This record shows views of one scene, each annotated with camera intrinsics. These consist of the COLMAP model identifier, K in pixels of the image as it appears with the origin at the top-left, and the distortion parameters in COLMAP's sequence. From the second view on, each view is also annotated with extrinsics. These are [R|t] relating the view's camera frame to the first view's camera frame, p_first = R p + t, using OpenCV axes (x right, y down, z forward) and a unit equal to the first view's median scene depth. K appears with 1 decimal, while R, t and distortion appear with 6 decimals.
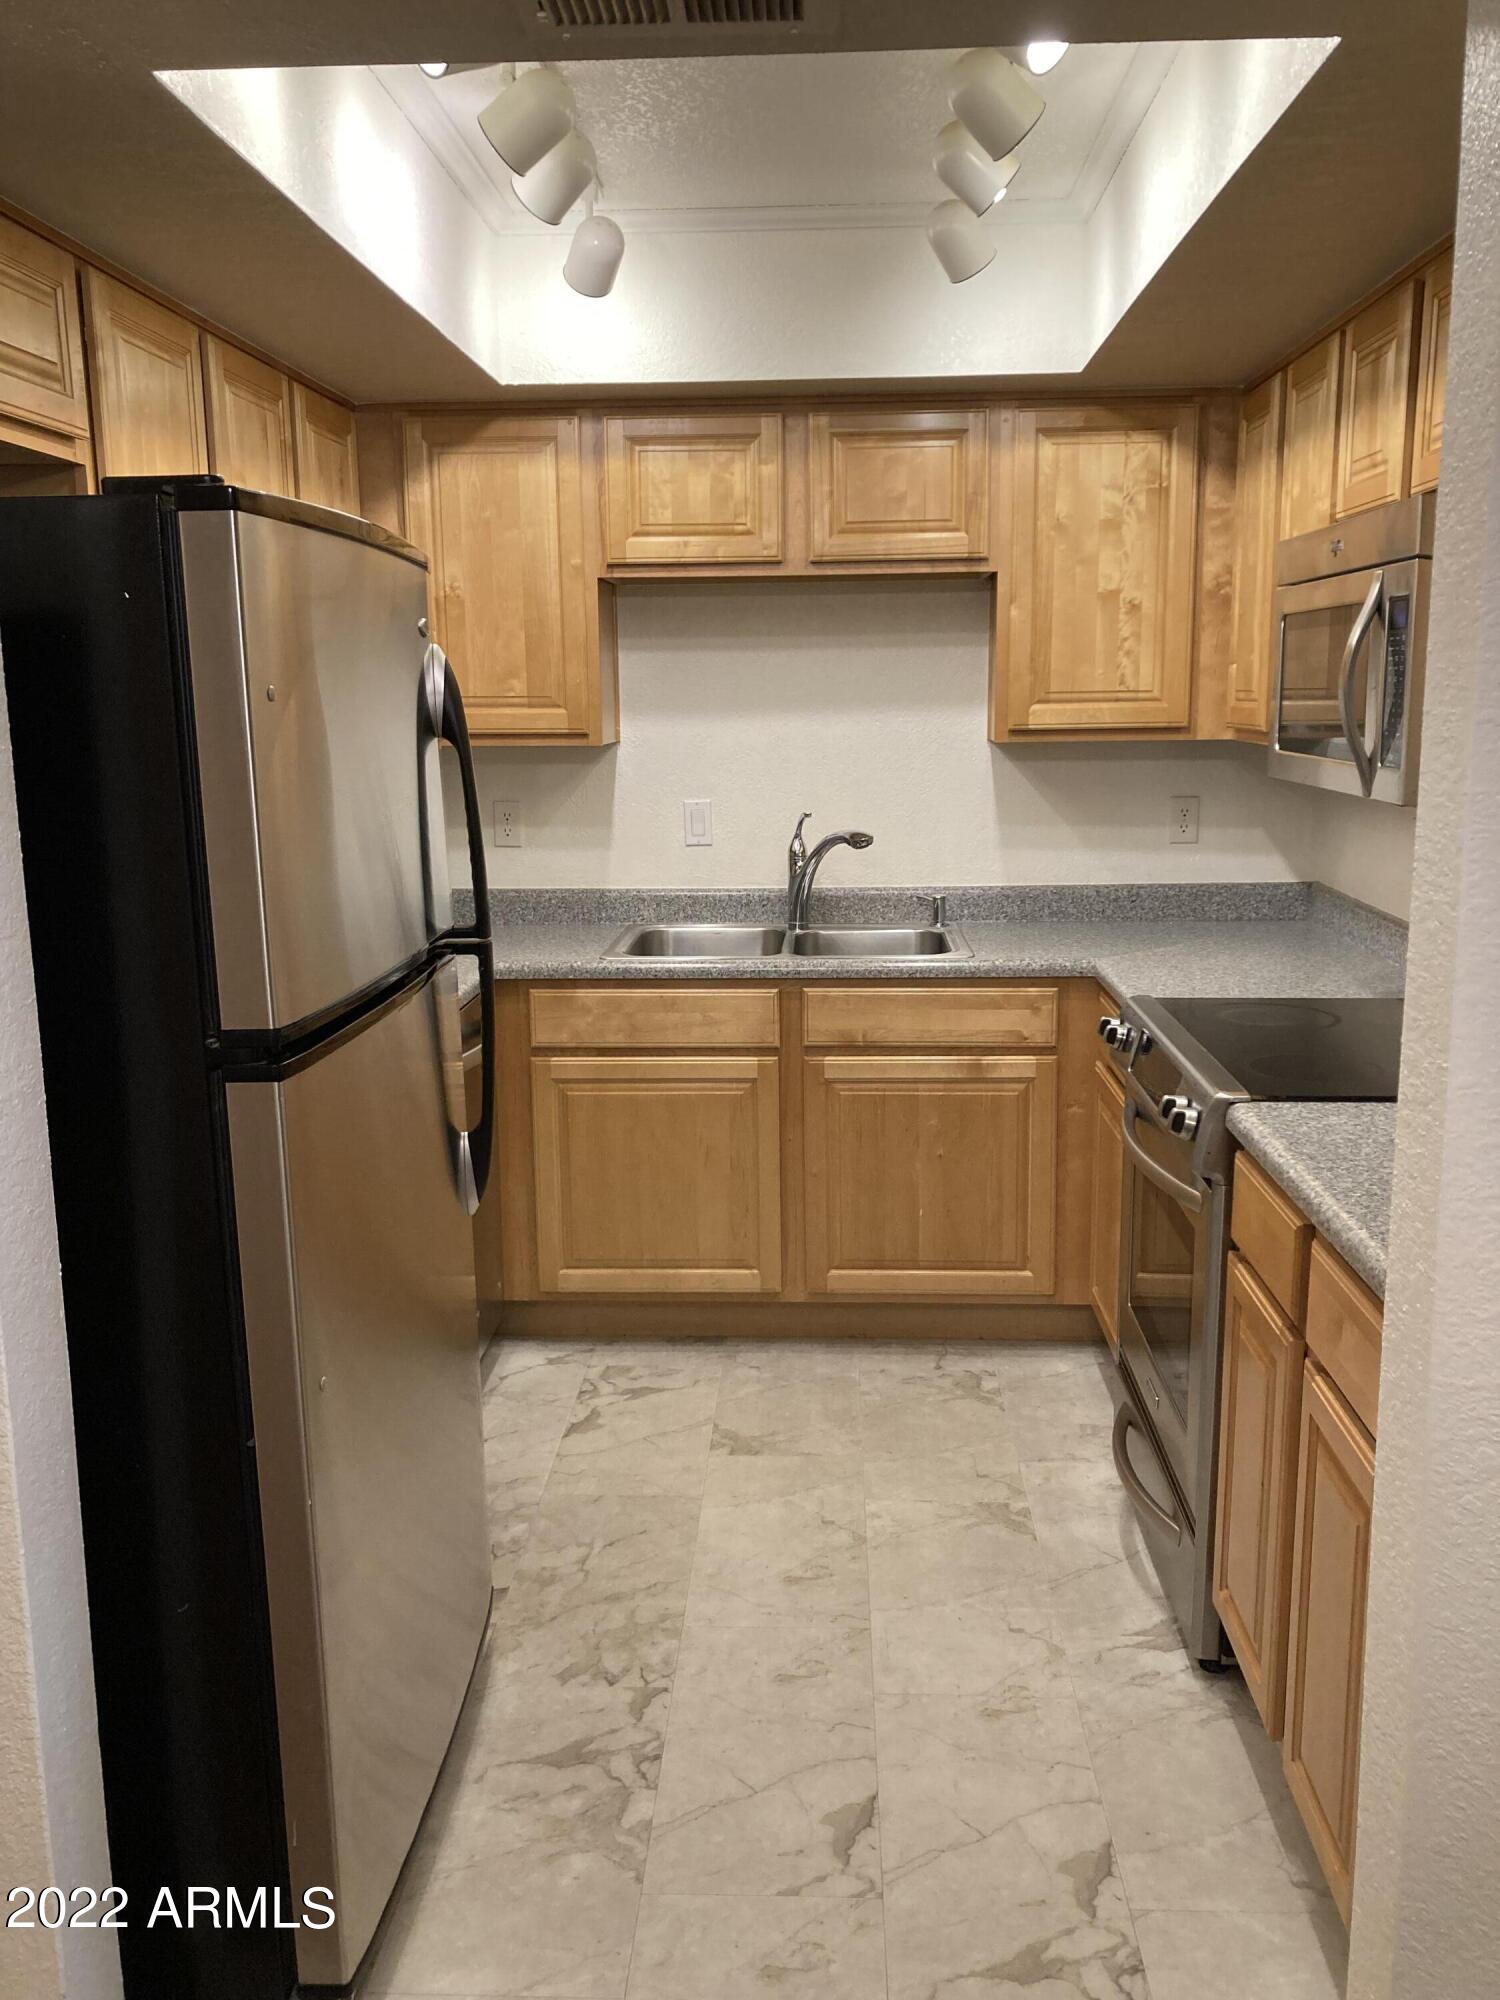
lens RADIAL K [[1635.8, 0, 762.8], [0, 1635.8, 1001.4], [0, 0, 1]] dist [0.028576, -0.028981]
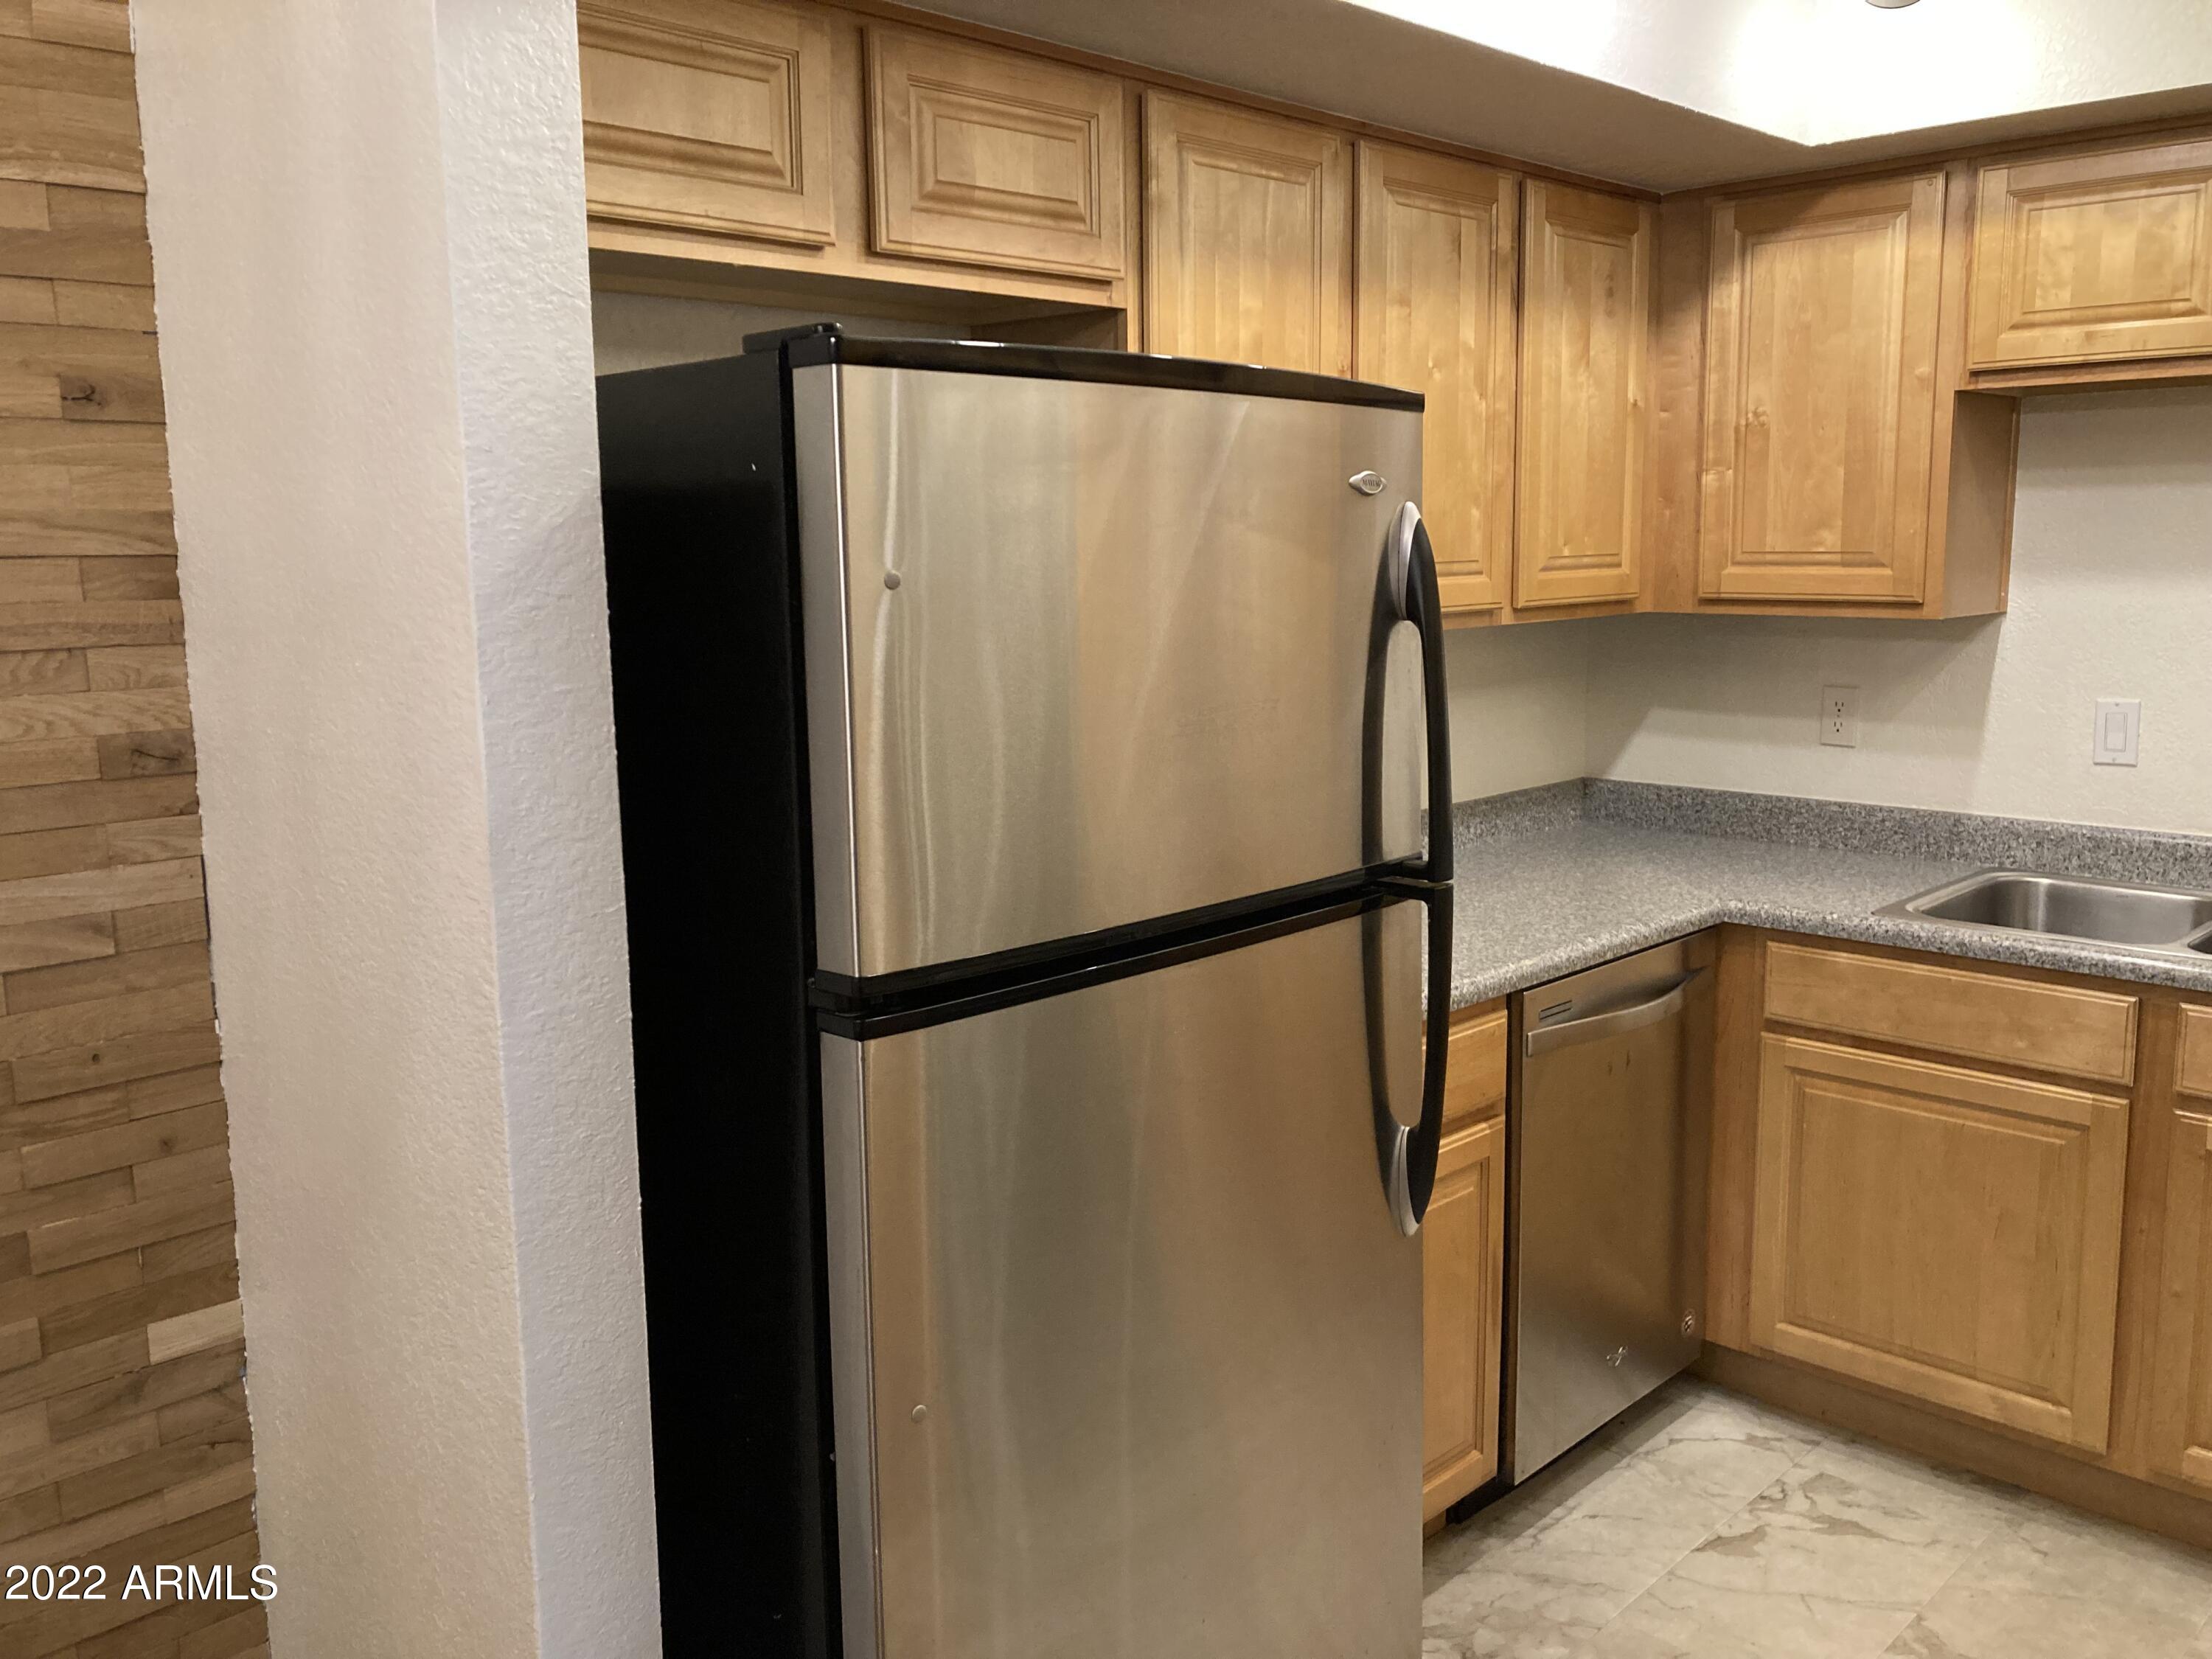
lens RADIAL K [[1809.2, 0, 1118.5], [0, 1809.2, 801.8], [0, 0, 1]] dist [0.028576, -0.028981]
pose [[0.744987, 0.098707, -0.659736, 0.176475], [-0.121816, 0.992492, 0.010936, -0.043171], [0.655863, 0.072219, 0.751418, 0.172234]]
